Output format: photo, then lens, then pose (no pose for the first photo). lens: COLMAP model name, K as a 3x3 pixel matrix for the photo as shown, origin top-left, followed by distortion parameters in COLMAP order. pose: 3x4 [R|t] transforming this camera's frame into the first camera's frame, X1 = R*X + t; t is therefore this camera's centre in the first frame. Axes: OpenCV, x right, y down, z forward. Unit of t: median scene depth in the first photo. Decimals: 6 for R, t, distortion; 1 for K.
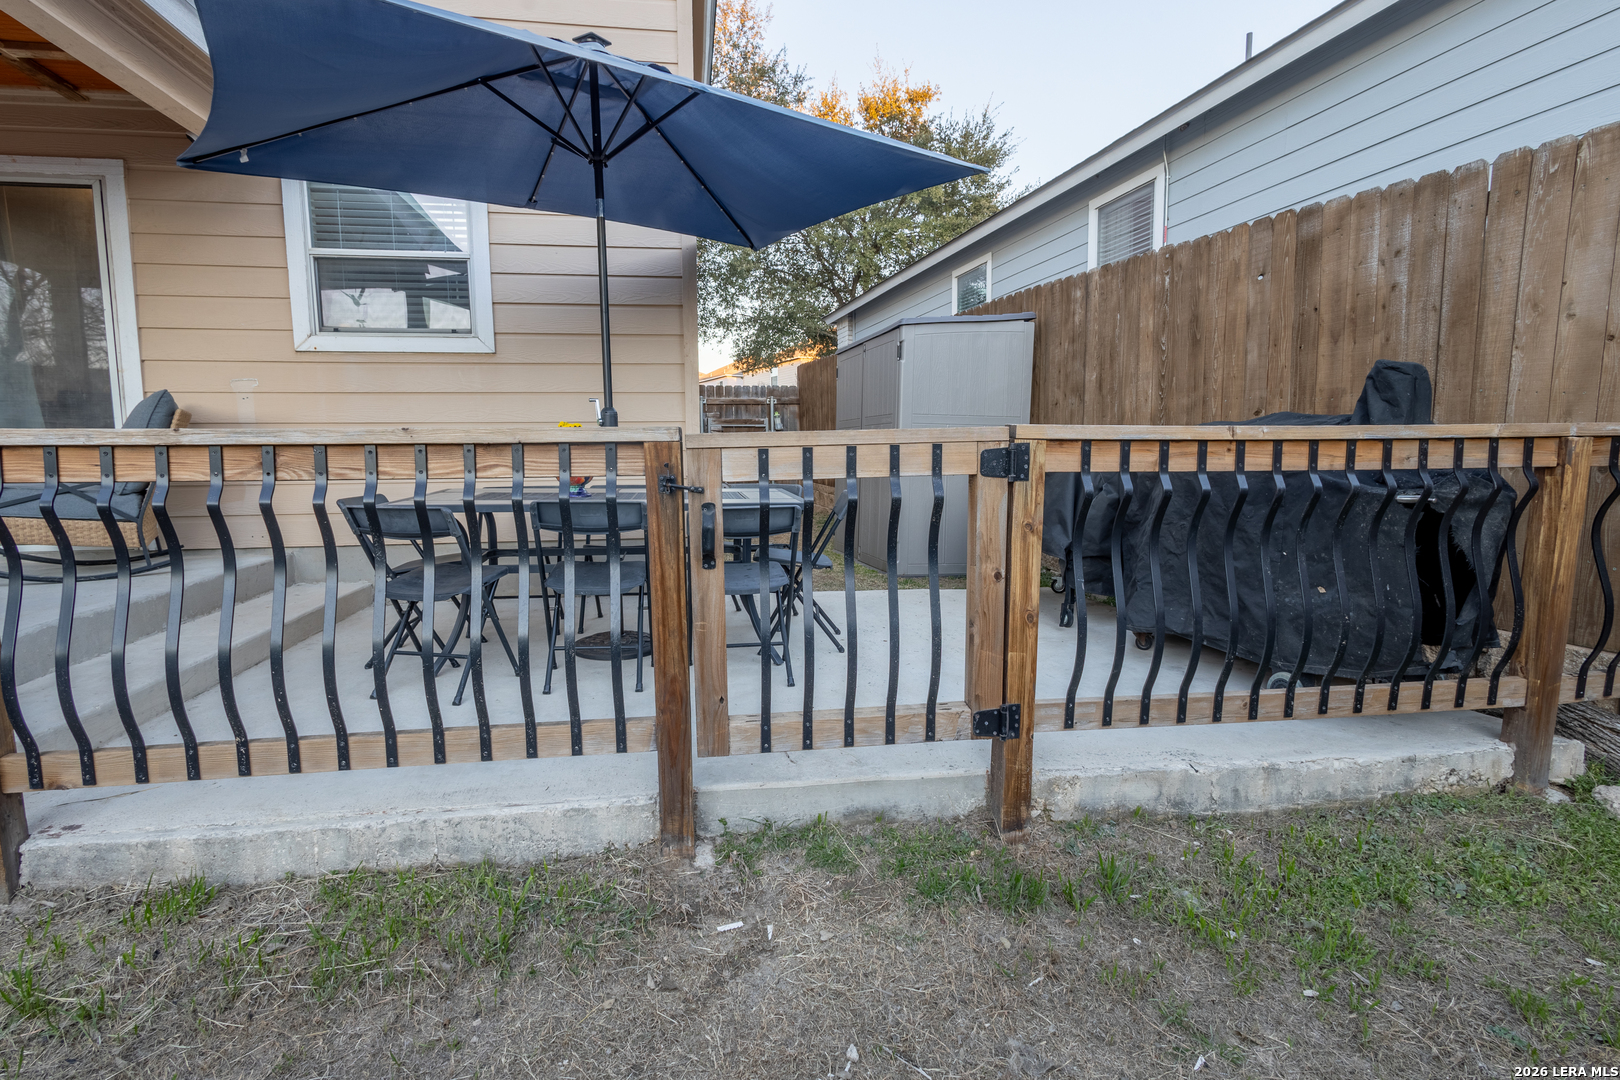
lens RADIAL K [[791.7, 0, 811.4], [0, 791.7, 549.4], [0, 0, 1]] dist [0.003721, 0.000005]
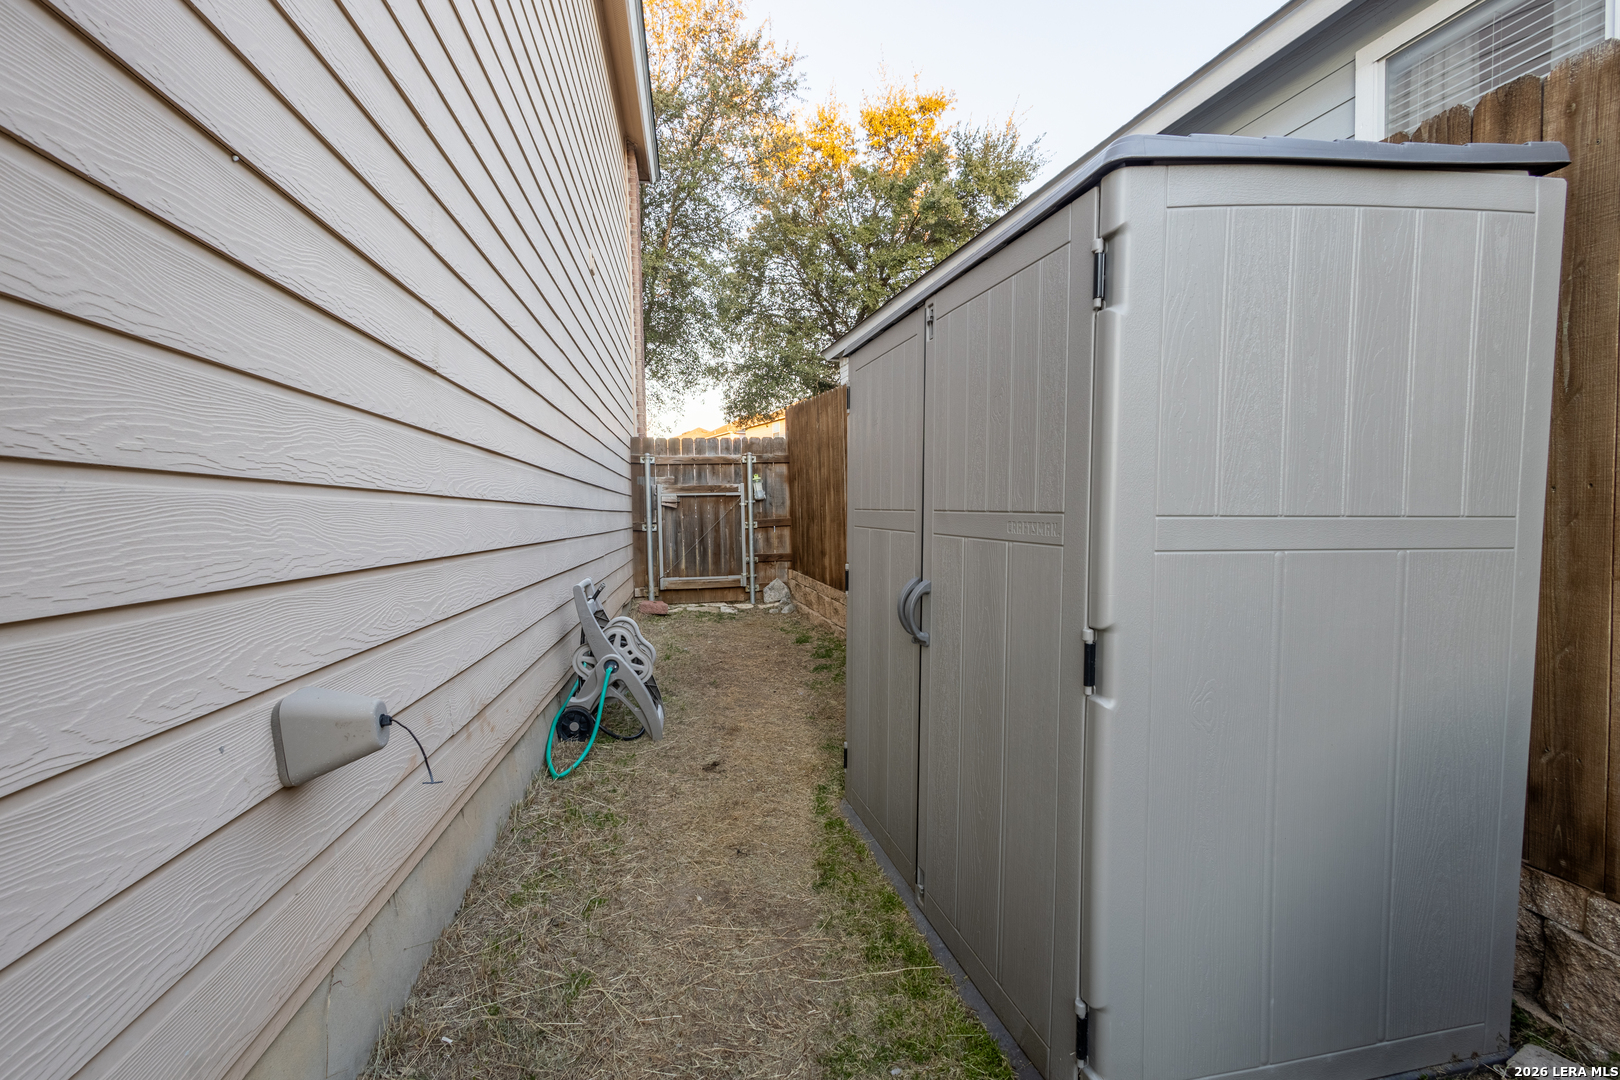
lens RADIAL K [[735.8, 0, 813.3], [0, 735.8, 550.5], [0, 0, 1]] dist [0.009807, -0.001260]
pose [[0.999944, -0.010142, -0.003156, 0.008601], [0.009945, 0.998316, -0.057151, -0.070080], [0.003731, 0.057116, 0.998361, 0.360694]]
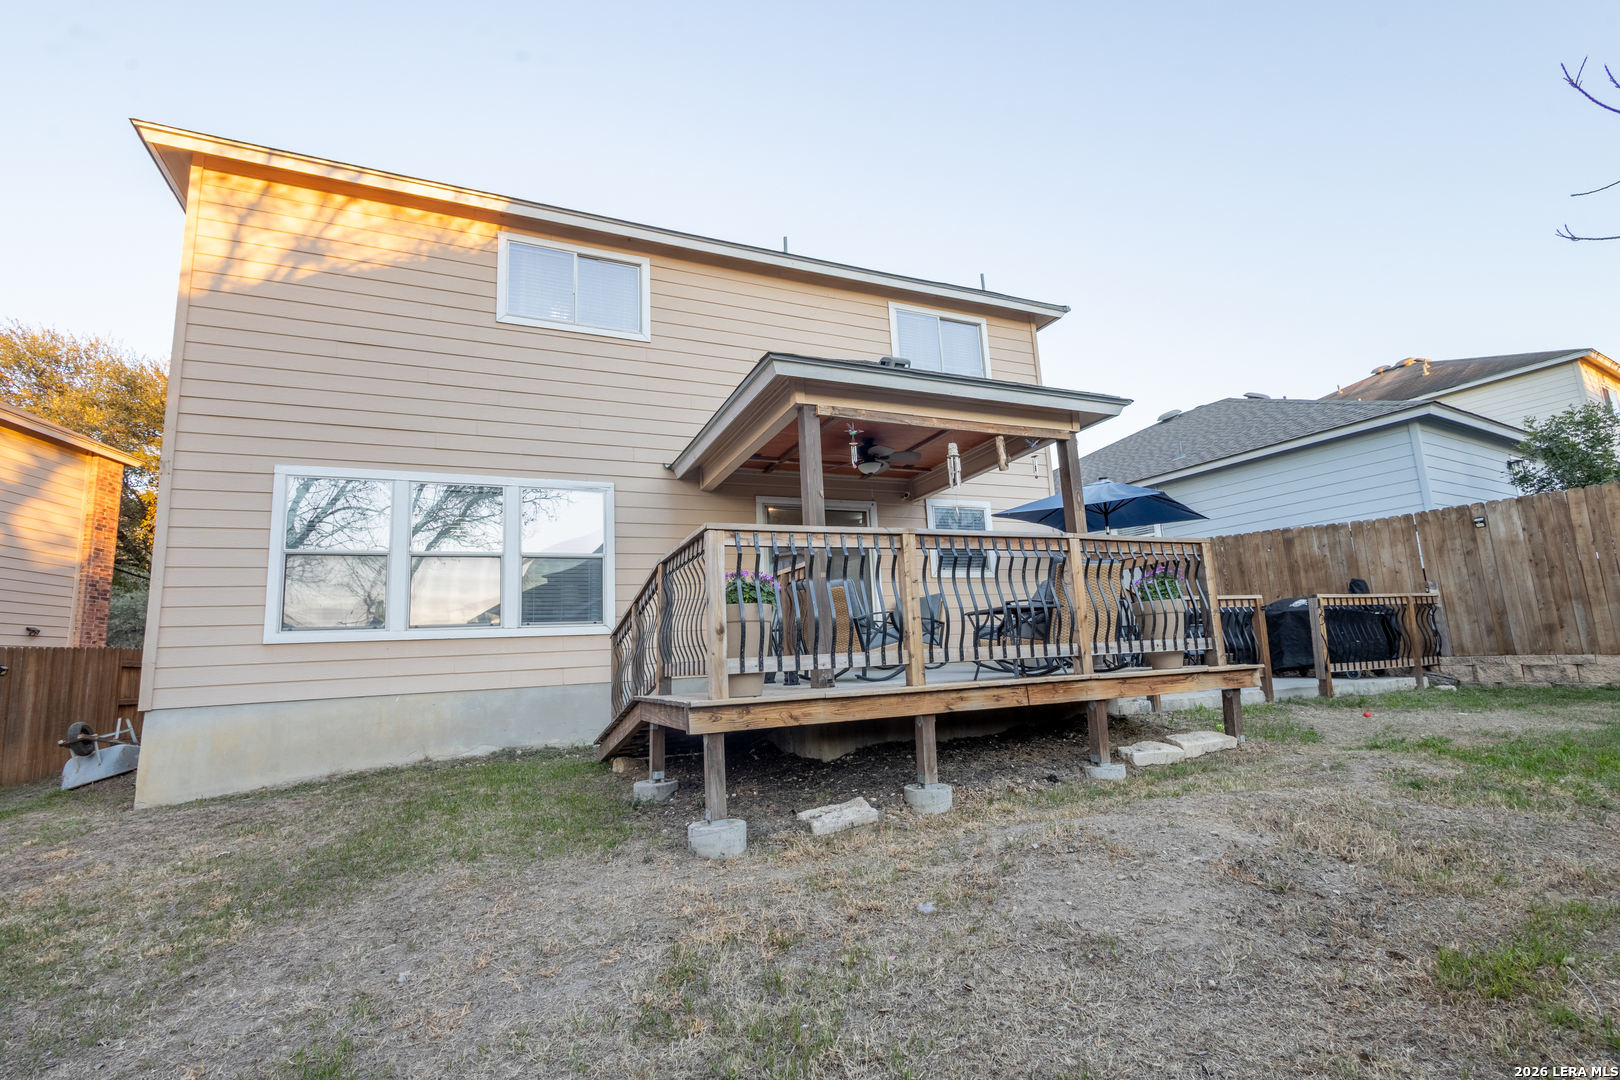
lens RADIAL K [[735.8, 0, 810.7], [0, 735.8, 543.3], [0, 0, 1]] dist [0.009807, -0.001260]
pose [[0.962826, 0.004054, 0.270093, -0.582517], [0.071096, 0.960829, -0.267866, 0.076240], [-0.260600, 0.277111, 0.924823, -0.345823]]
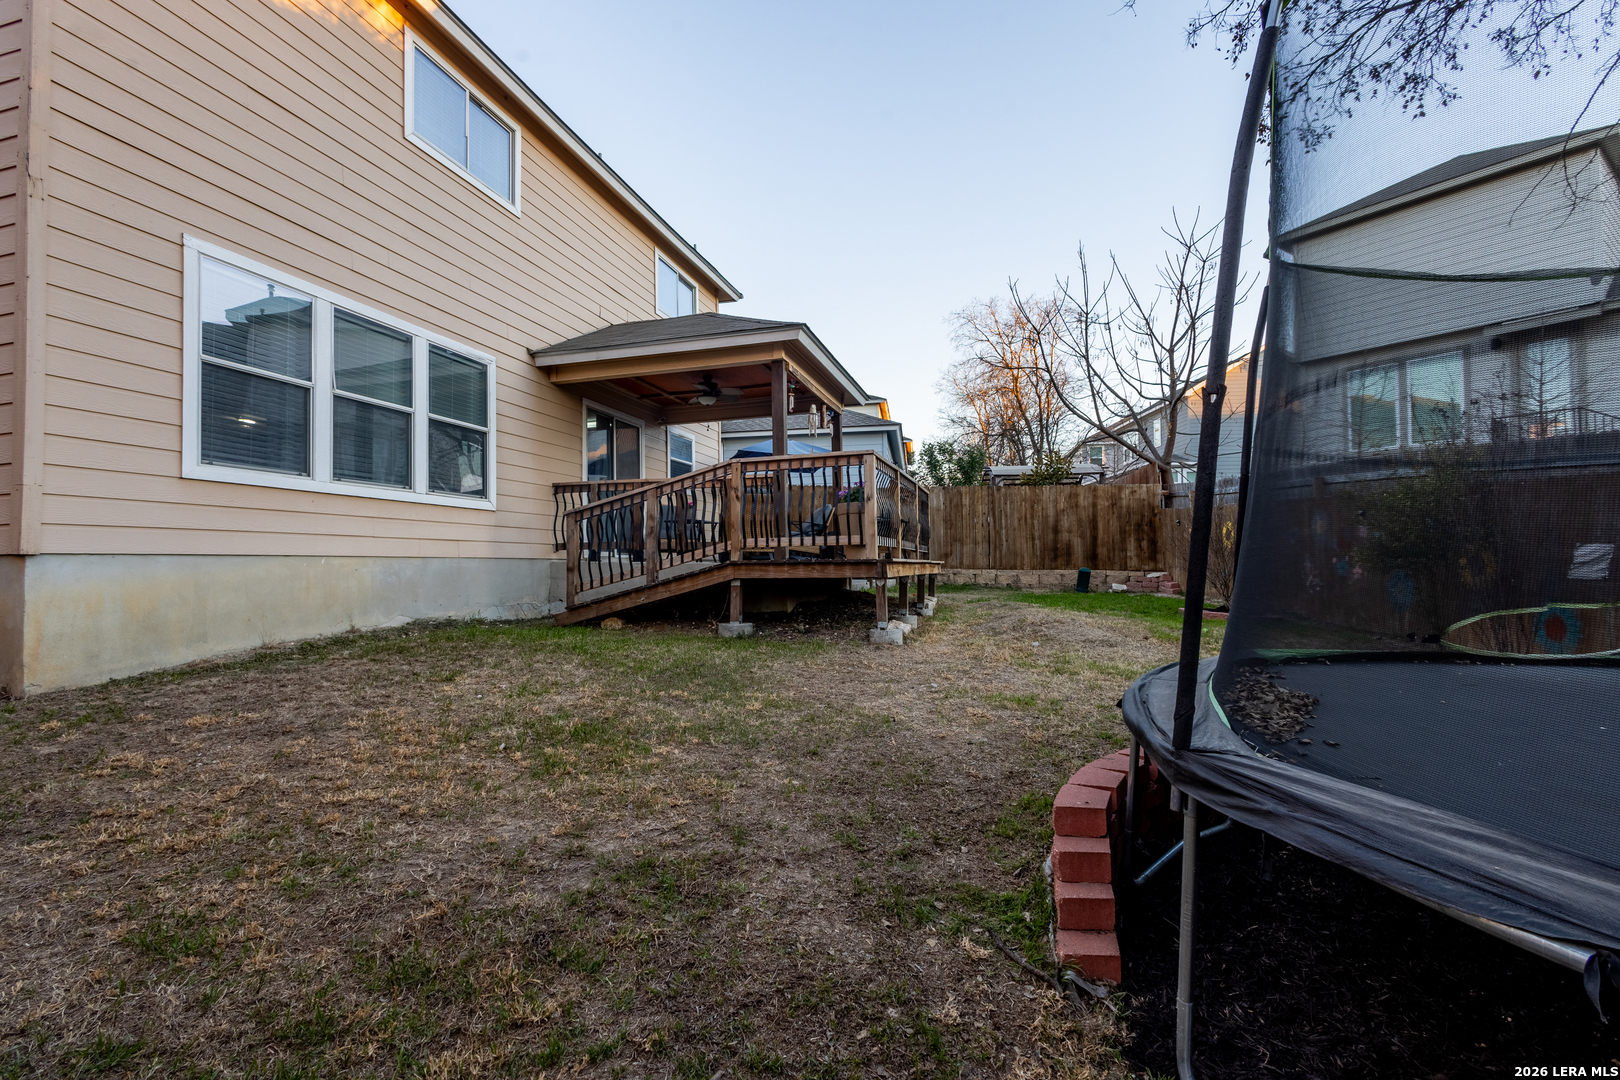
lens RADIAL K [[735.8, 0, 801.8], [0, 735.8, 541.9], [0, 0, 1]] dist [0.009807, -0.001260]
pose [[0.419900, 0.034419, 0.906918, -1.054513], [0.110226, 0.989949, -0.088604, 0.081933], [-0.900852, 0.137171, 0.411886, -0.185694]]
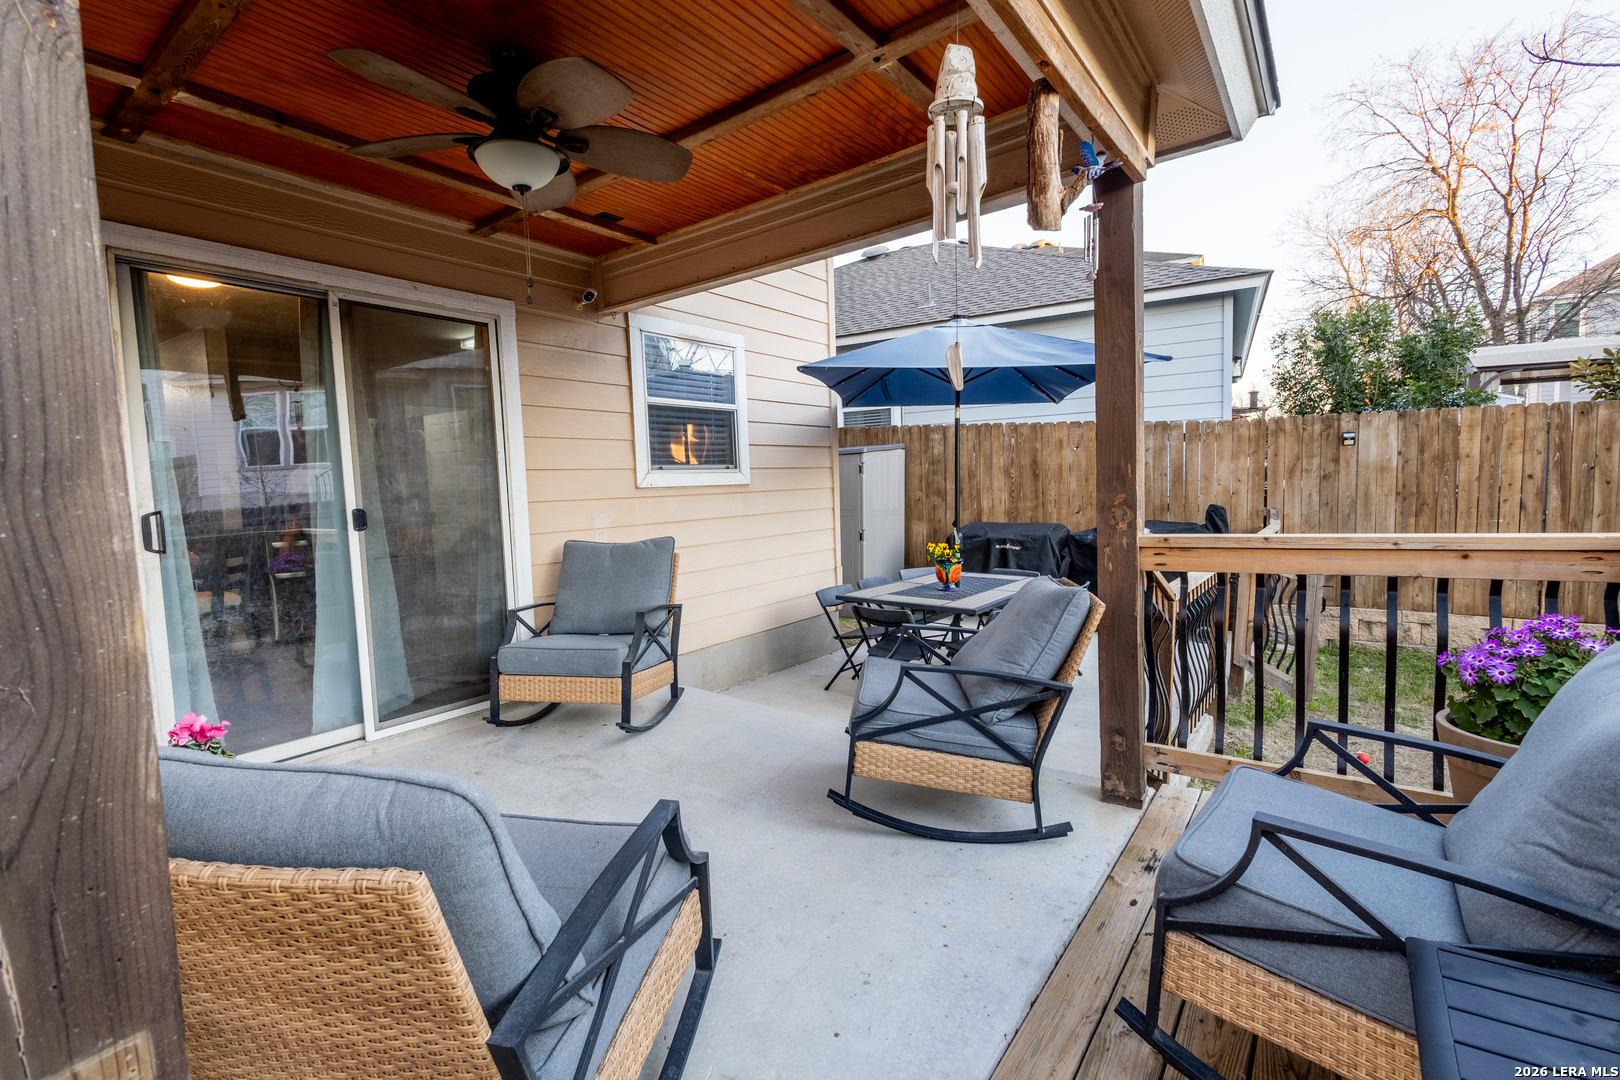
lens RADIAL K [[735.8, 0, 809.7], [0, 735.8, 540.5], [0, 0, 1]] dist [0.009807, -0.001260]
pose [[0.702298, -0.069389, 0.708493, -0.445569], [0.107986, 0.994105, -0.009680, -0.053117], [-0.703645, 0.083305, 0.705652, 0.046659]]
